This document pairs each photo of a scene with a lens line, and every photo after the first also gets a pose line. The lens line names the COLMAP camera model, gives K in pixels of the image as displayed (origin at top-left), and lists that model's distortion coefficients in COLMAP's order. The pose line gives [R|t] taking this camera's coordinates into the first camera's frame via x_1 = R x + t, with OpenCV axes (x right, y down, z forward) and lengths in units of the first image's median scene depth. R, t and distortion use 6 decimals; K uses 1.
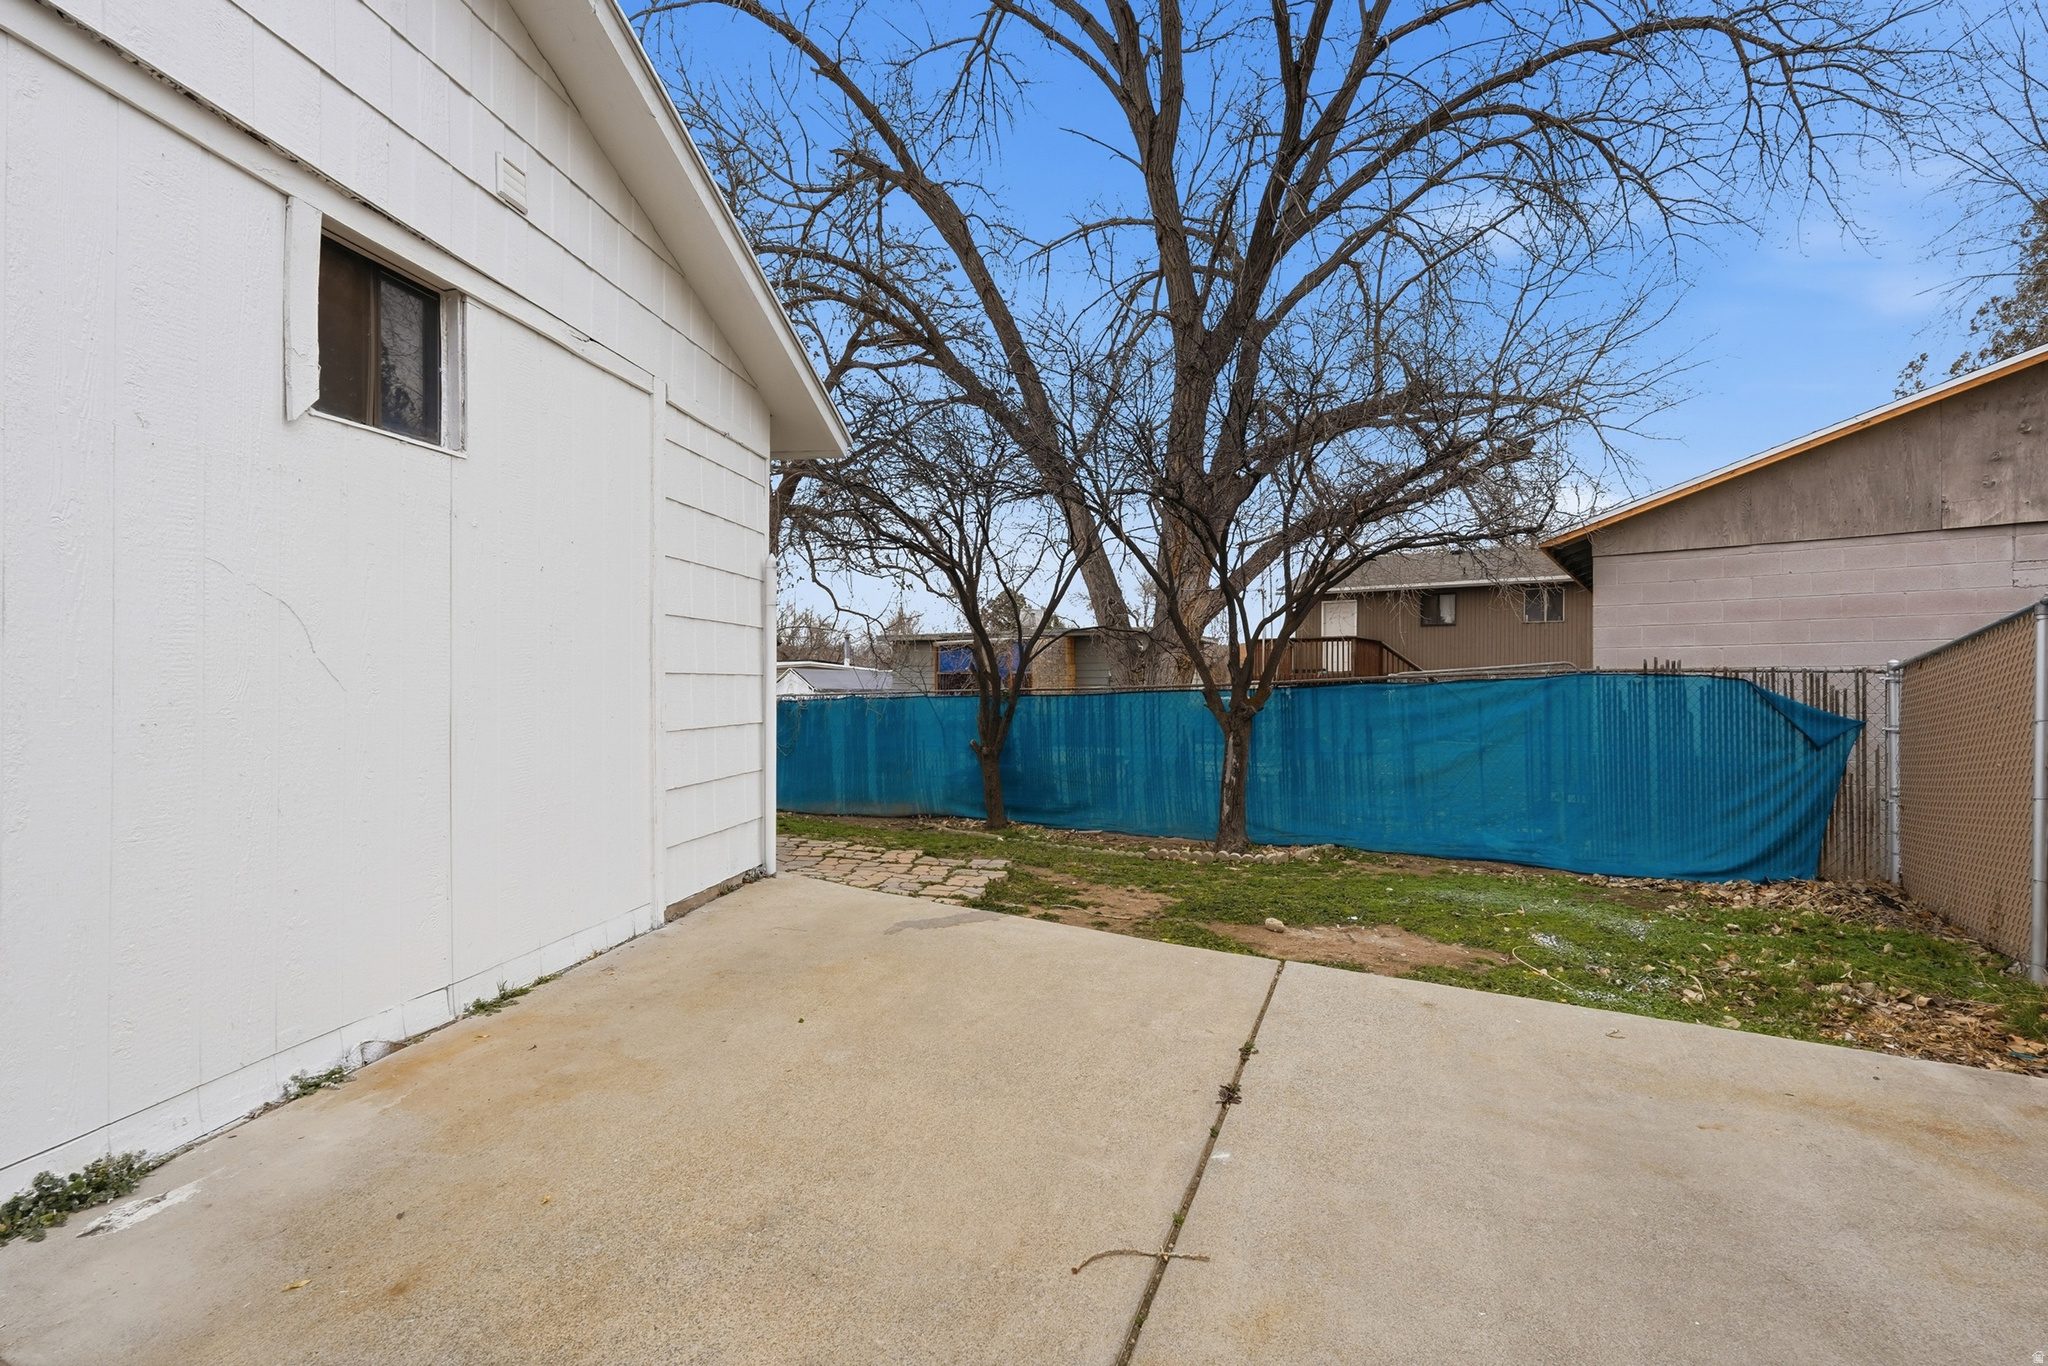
lens RADIAL K [[914.8, 0, 1021.6], [0, 914.8, 683.8], [0, 0, 1]] dist [-0.003463, 0.000279]
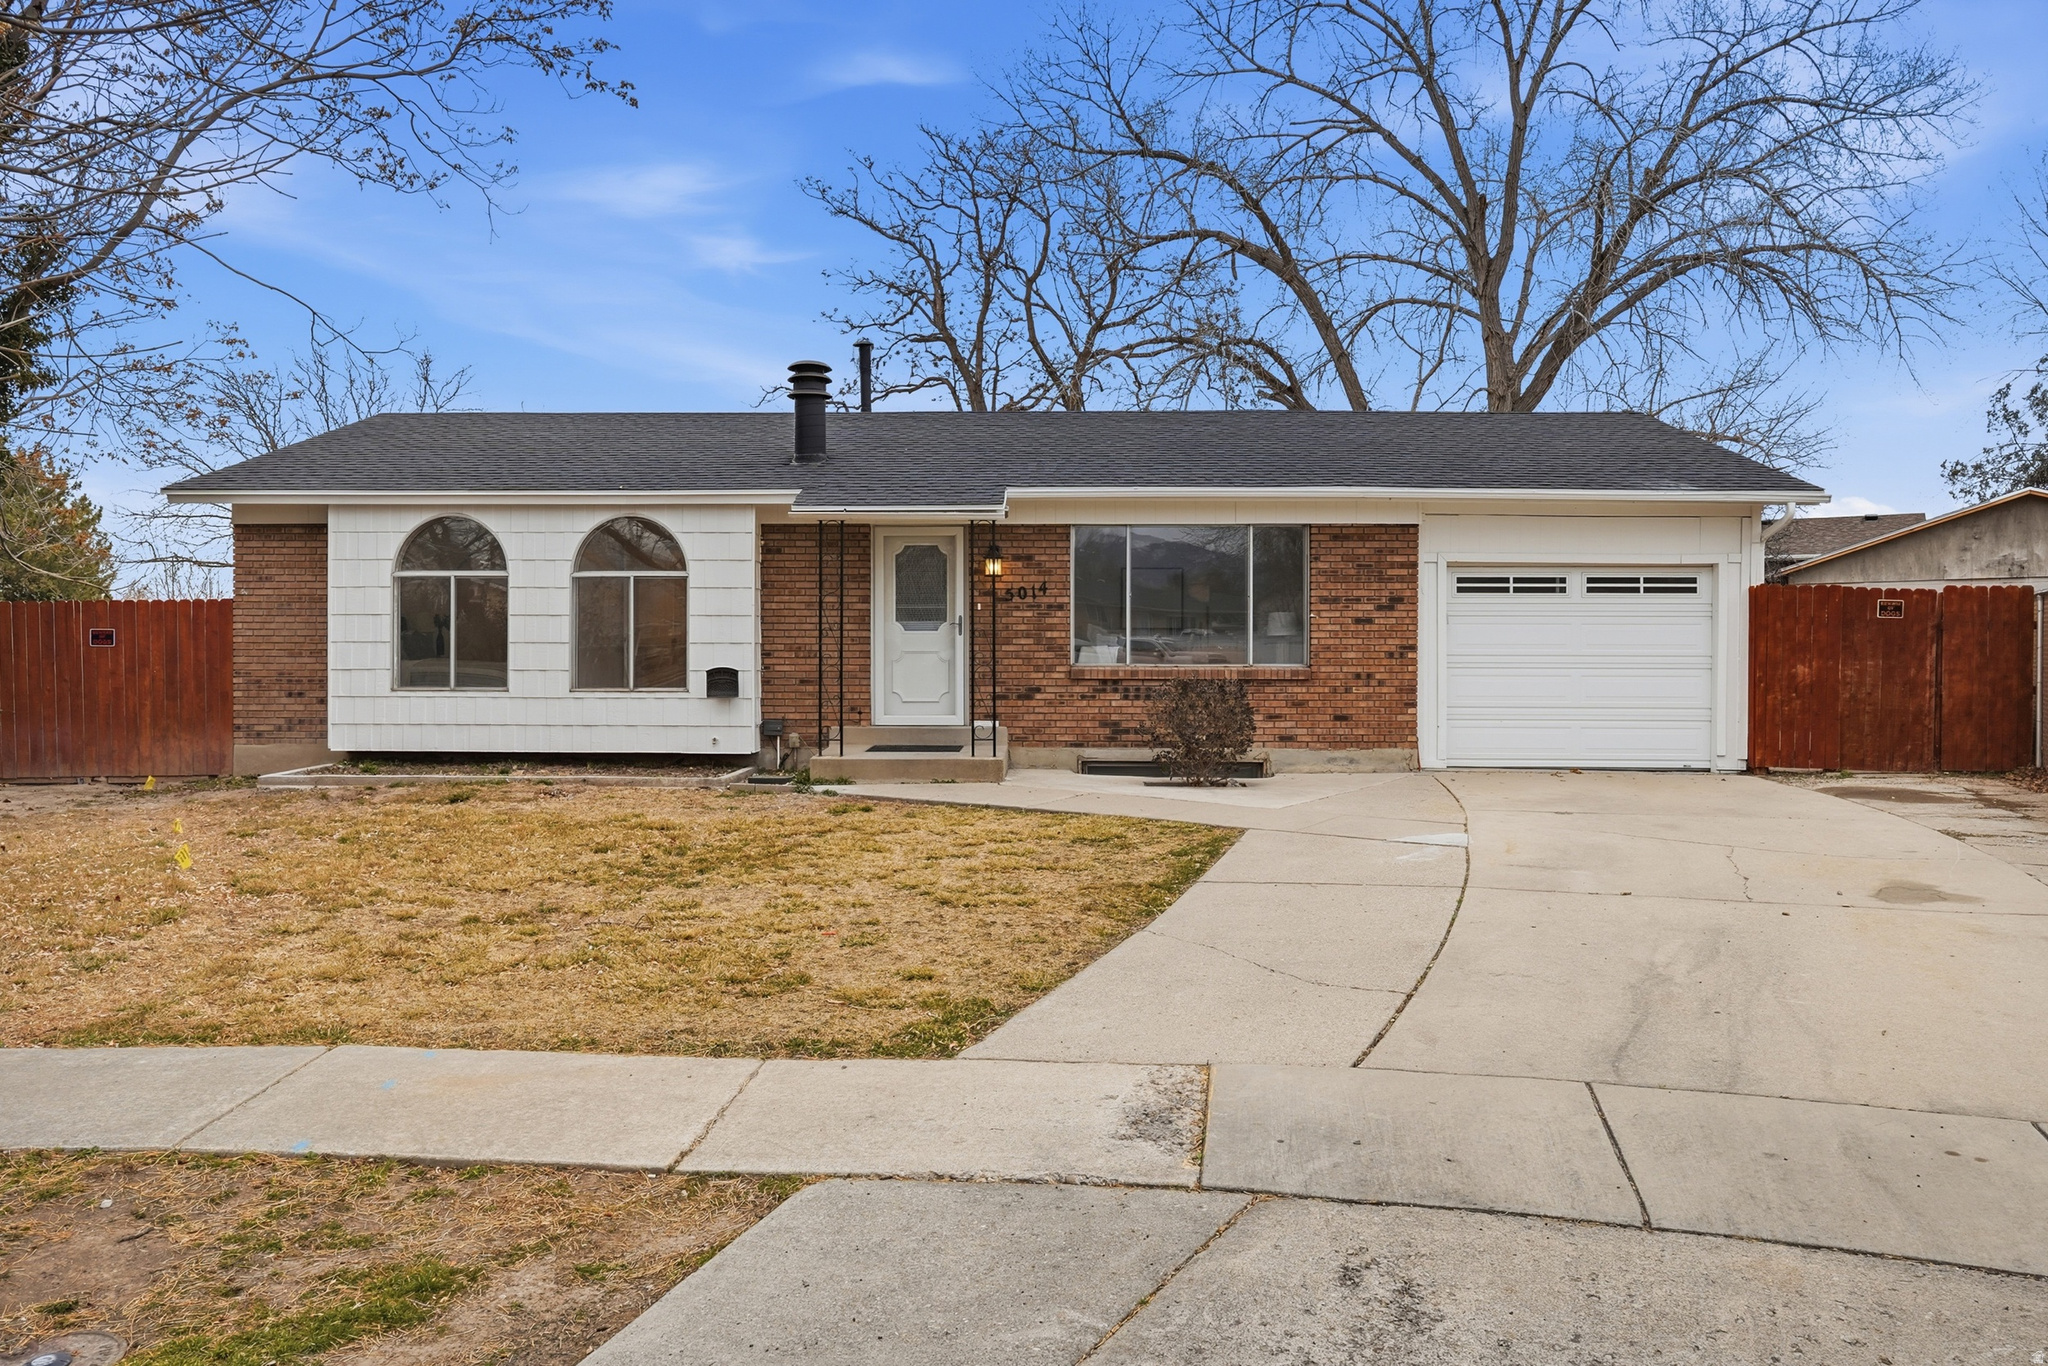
lens RADIAL K [[1472.2, 0, 1018.5], [0, 1472.2, 671.8], [0, 0, 1]] dist [0.011431, -0.001980]
pose [[0.991168, -0.008575, 0.132336, -0.903157], [0.007758, 0.999948, 0.006684, 0.006253], [-0.132386, -0.005598, 0.991182, -1.207149]]
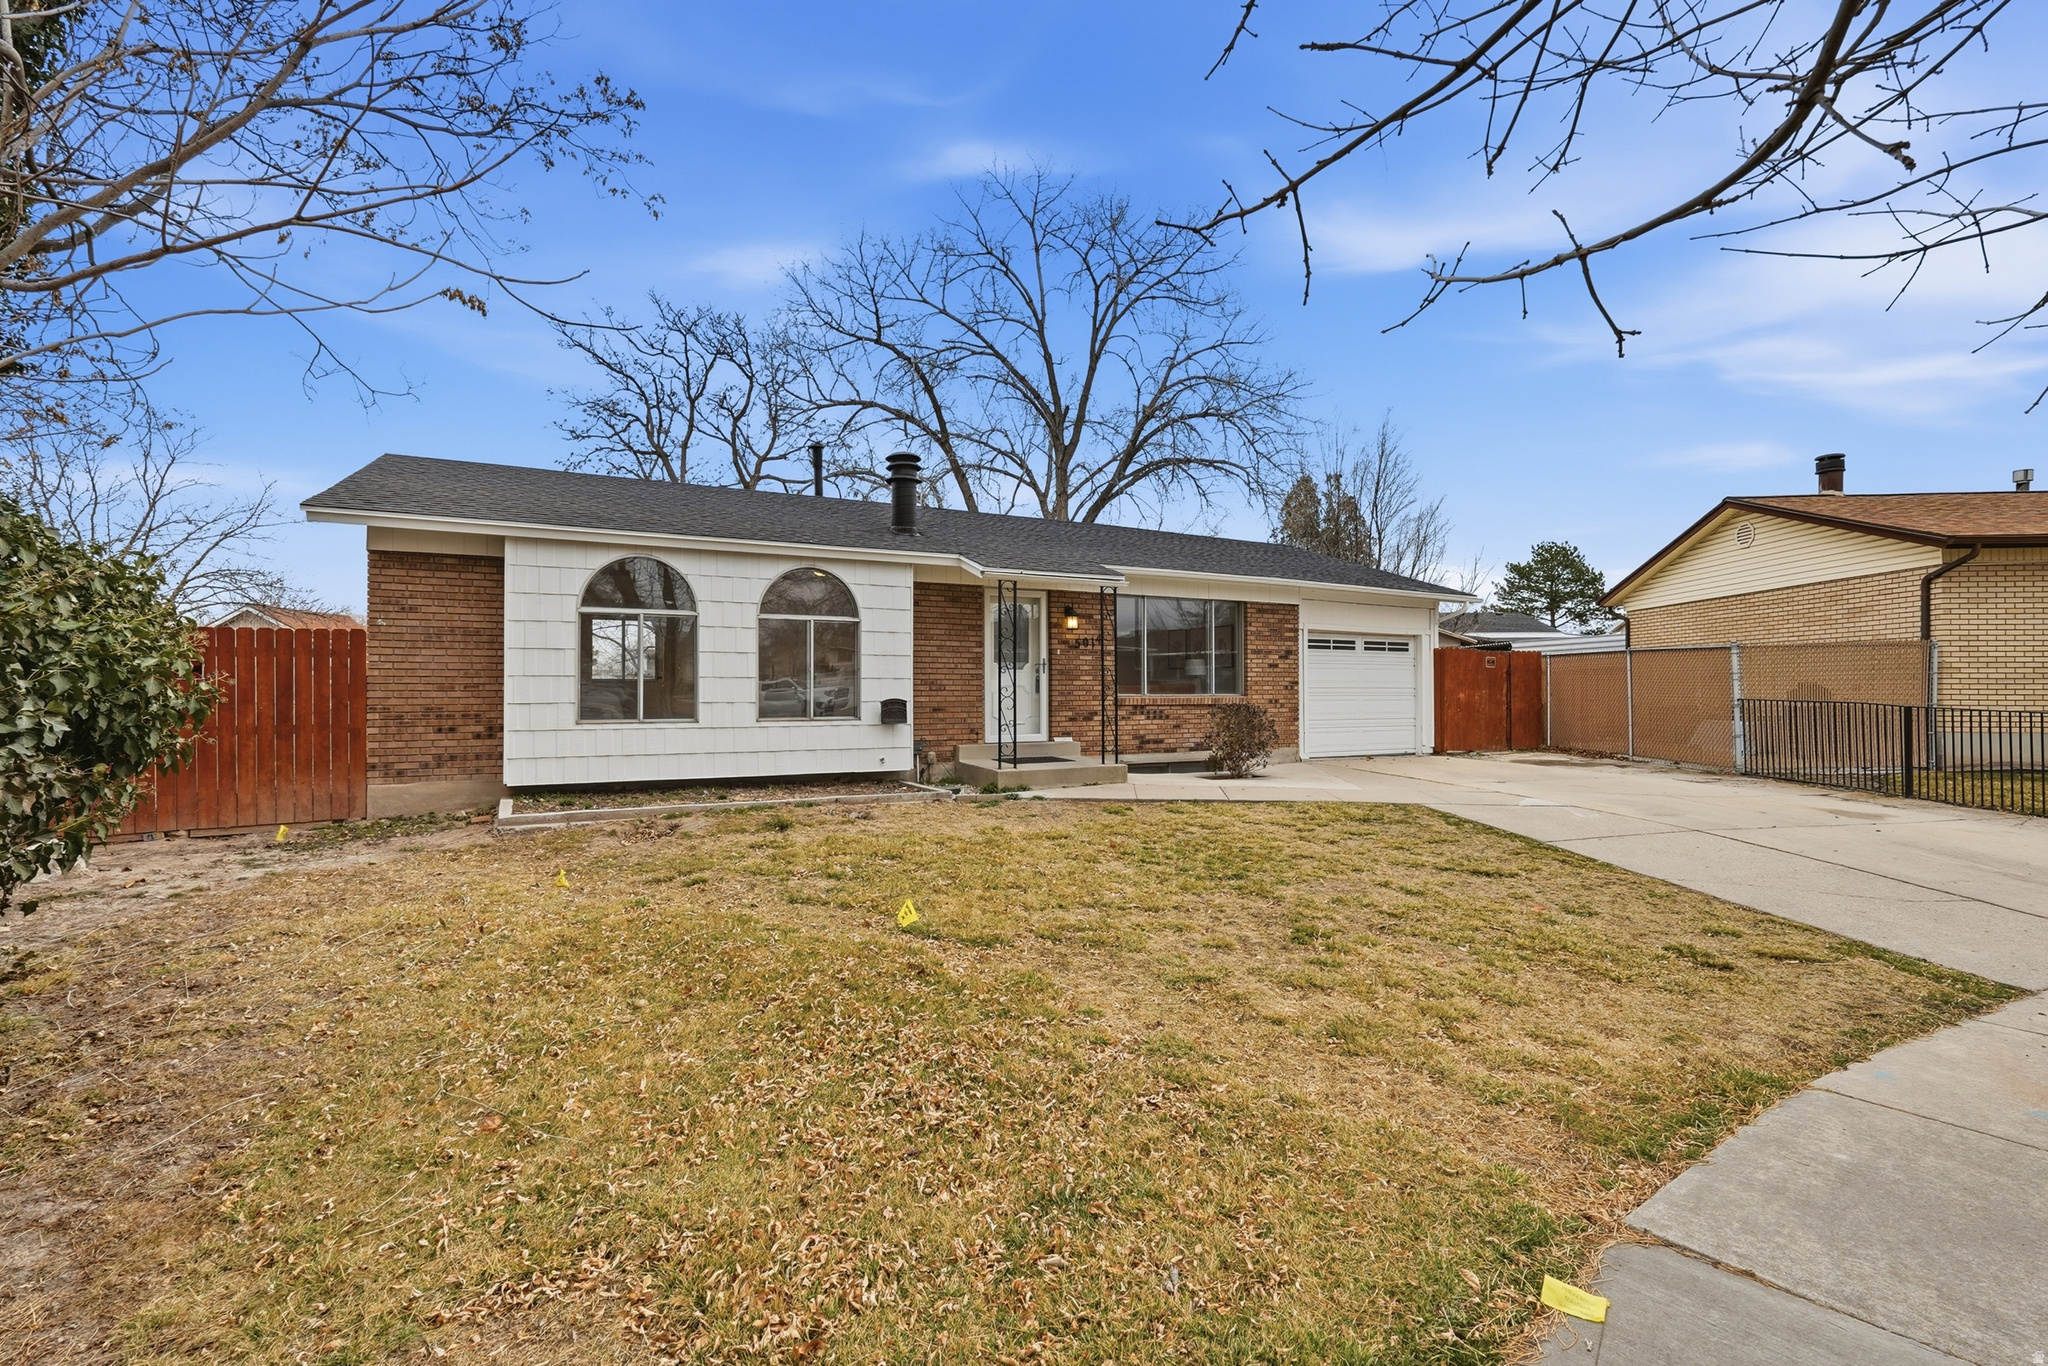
lens RADIAL K [[914.8, 0, 1020.2], [0, 914.8, 688.2], [0, 0, 1]] dist [-0.003463, 0.000279]
pose [[0.794847, -0.008840, 0.606745, -1.379942], [0.009822, 0.999950, 0.001701, -0.001162], [-0.606730, 0.004608, 0.794895, -0.806241]]
